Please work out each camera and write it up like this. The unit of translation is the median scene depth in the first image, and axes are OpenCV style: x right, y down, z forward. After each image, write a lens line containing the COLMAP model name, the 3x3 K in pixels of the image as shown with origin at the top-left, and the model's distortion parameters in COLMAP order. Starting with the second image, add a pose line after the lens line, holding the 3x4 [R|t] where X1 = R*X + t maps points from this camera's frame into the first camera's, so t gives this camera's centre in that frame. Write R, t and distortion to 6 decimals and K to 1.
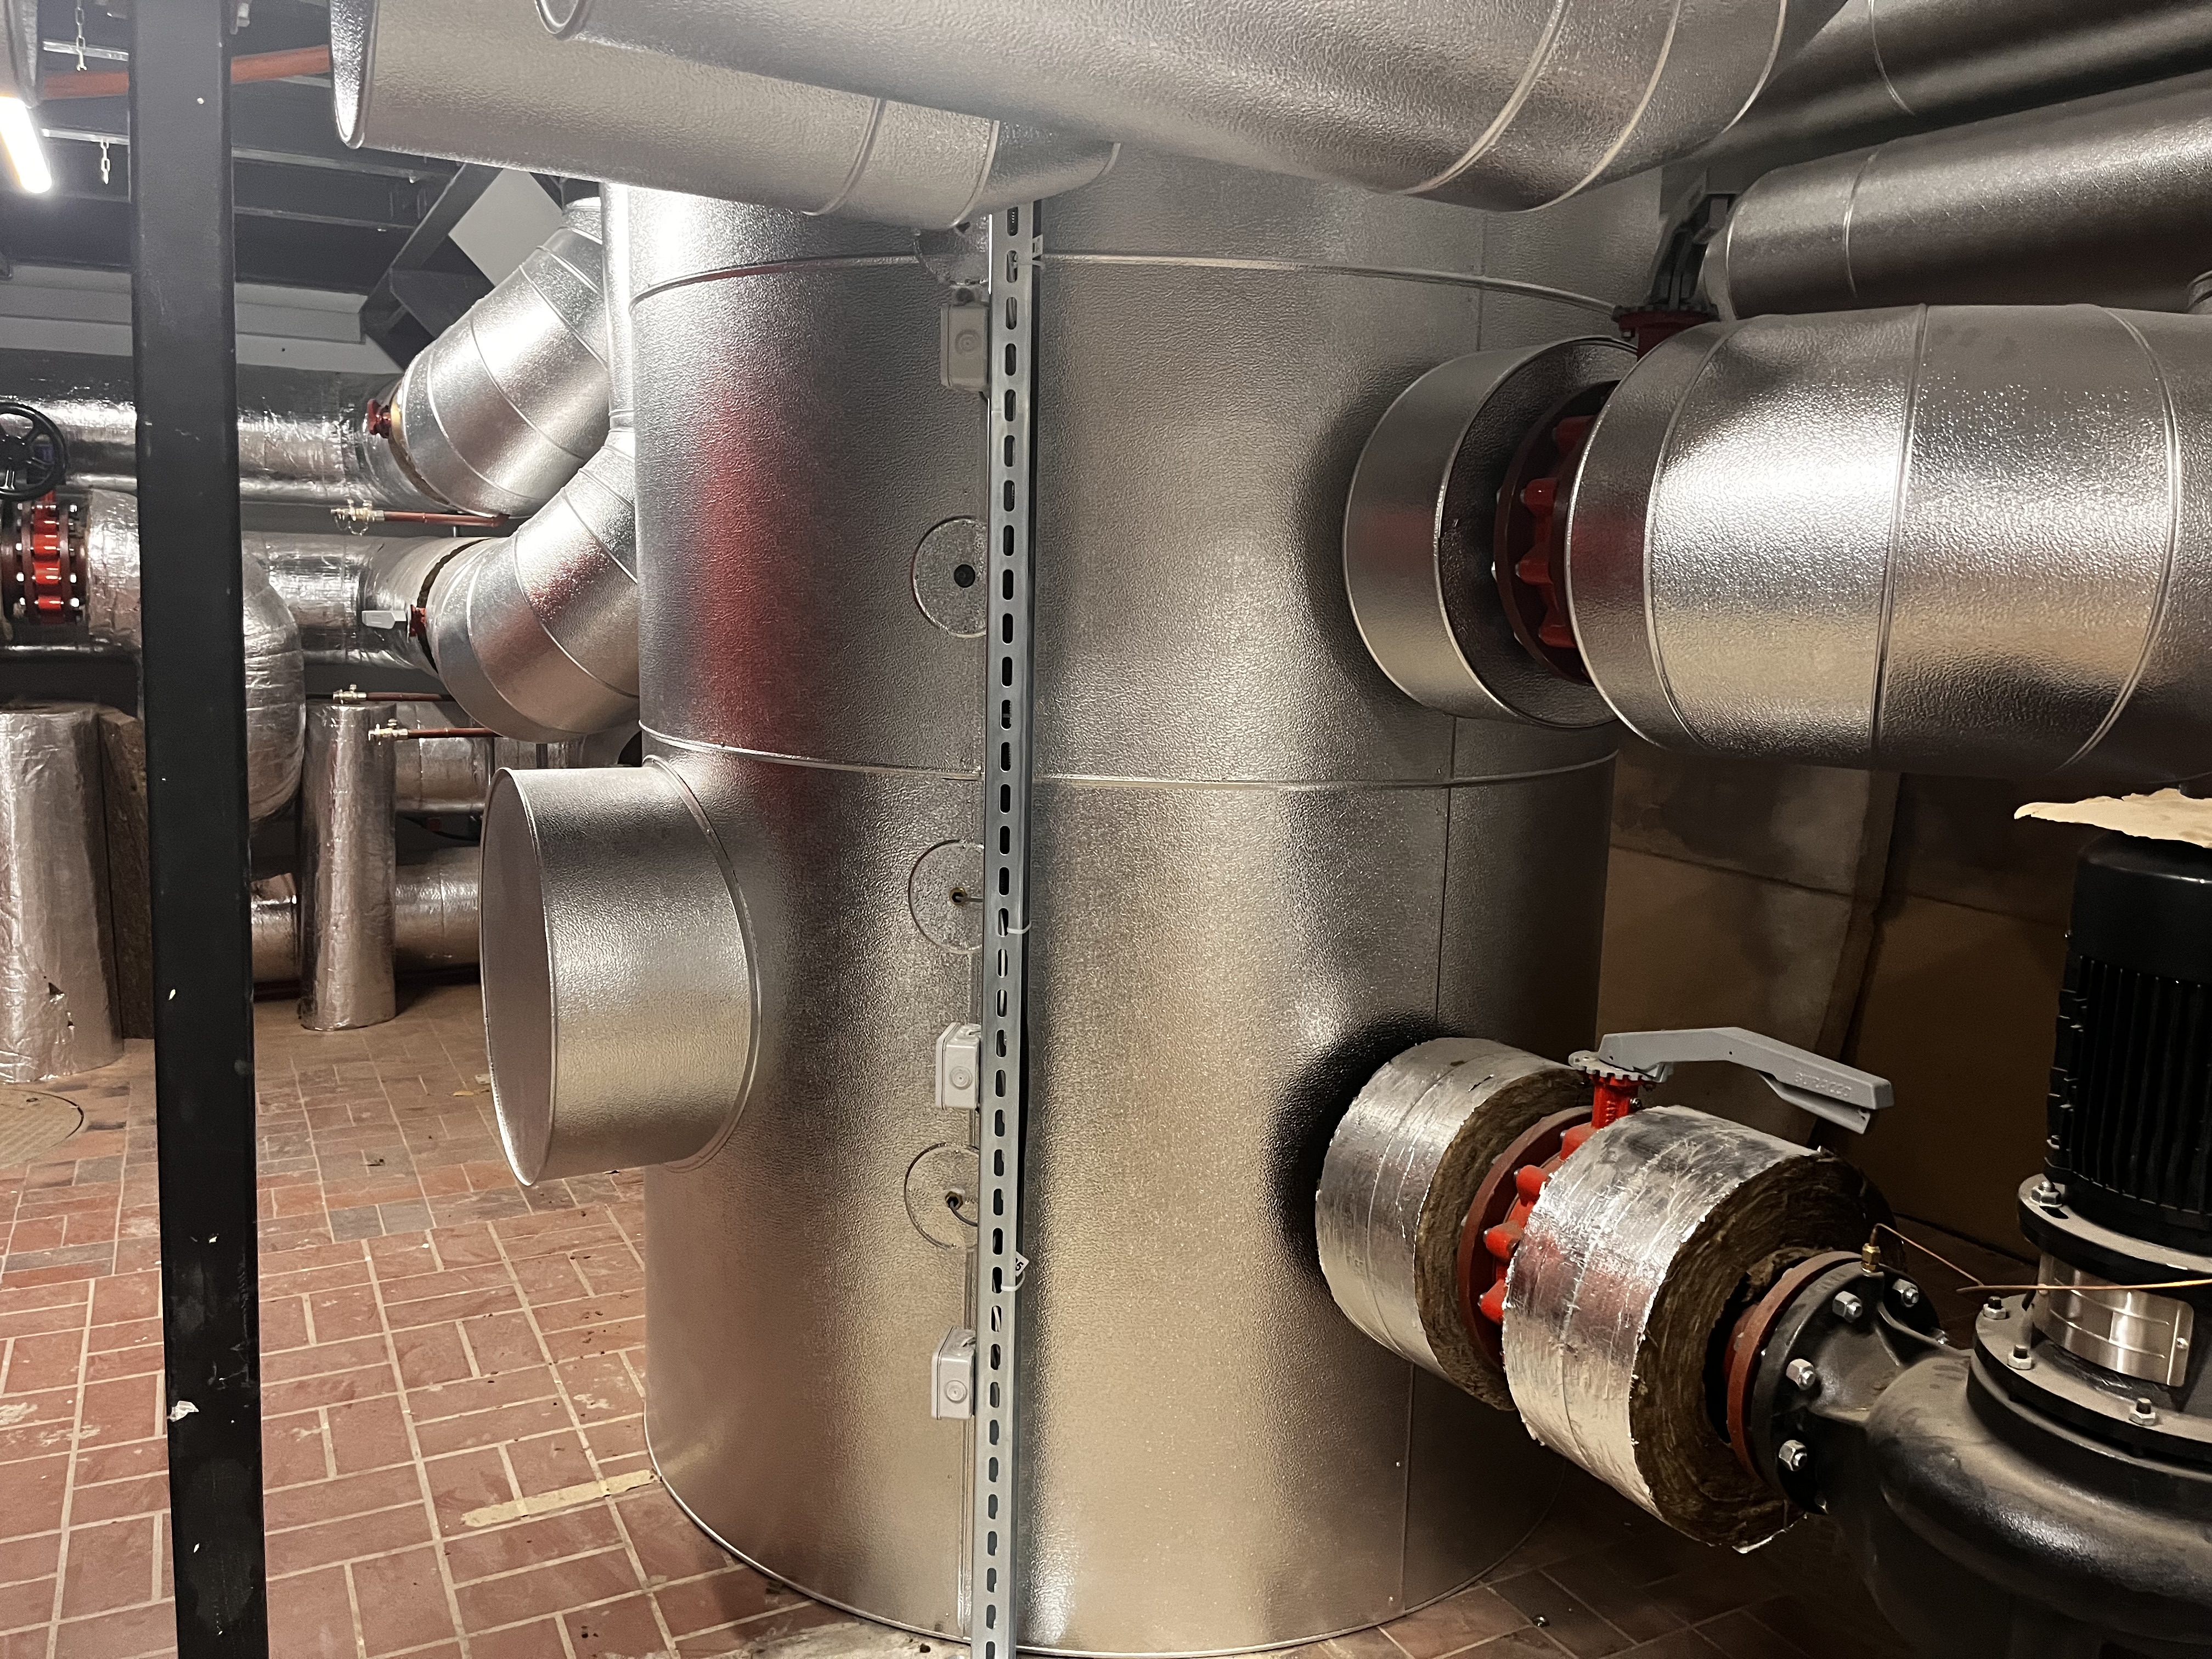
lens RADIAL K [[1690.7, 0, 1104.8], [0, 1690.7, 828.4], [0, 0, 1]] dist [-0.029333, -0.008383]
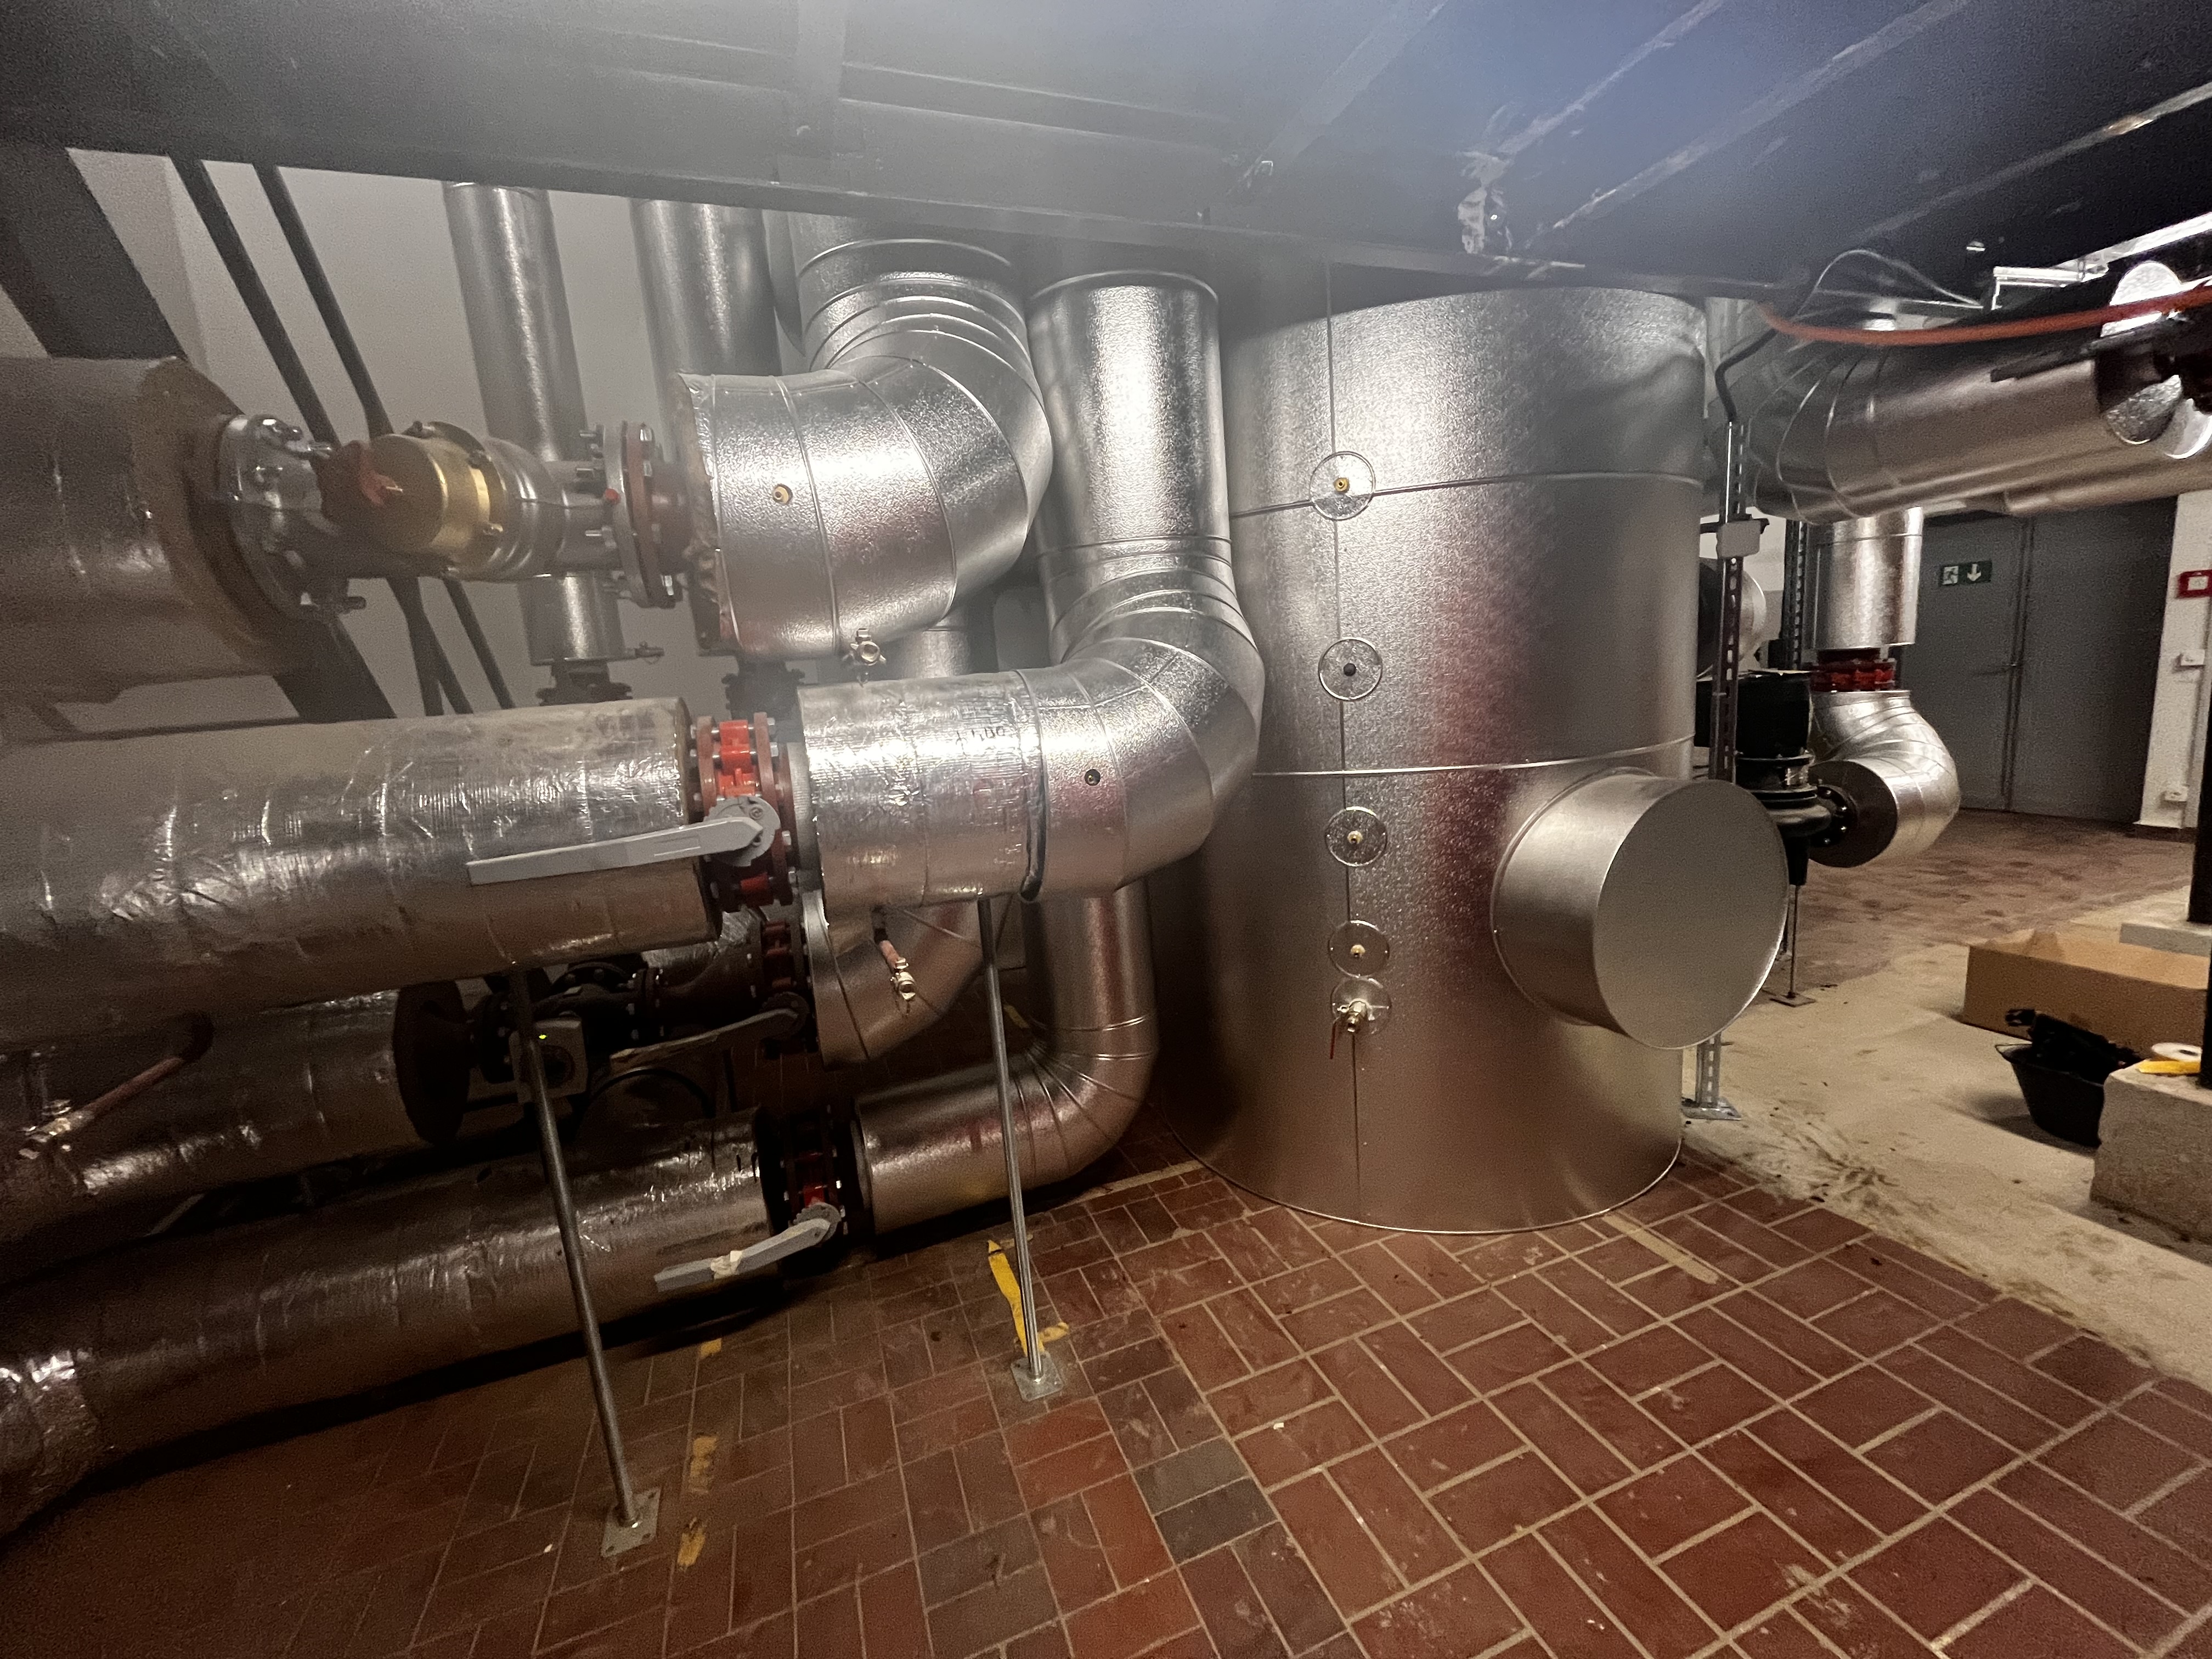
lens RADIAL K [[888.3, 0, 1097.7], [0, 888.3, 828.4], [0, 0, 1]] dist [0.002128, 0.000362]
pose [[0.148507, -0.211318, 0.966070, -1.112820], [0.237980, 0.955830, 0.172495, -0.252579], [-0.959850, 0.204289, 0.192236, 1.233862]]
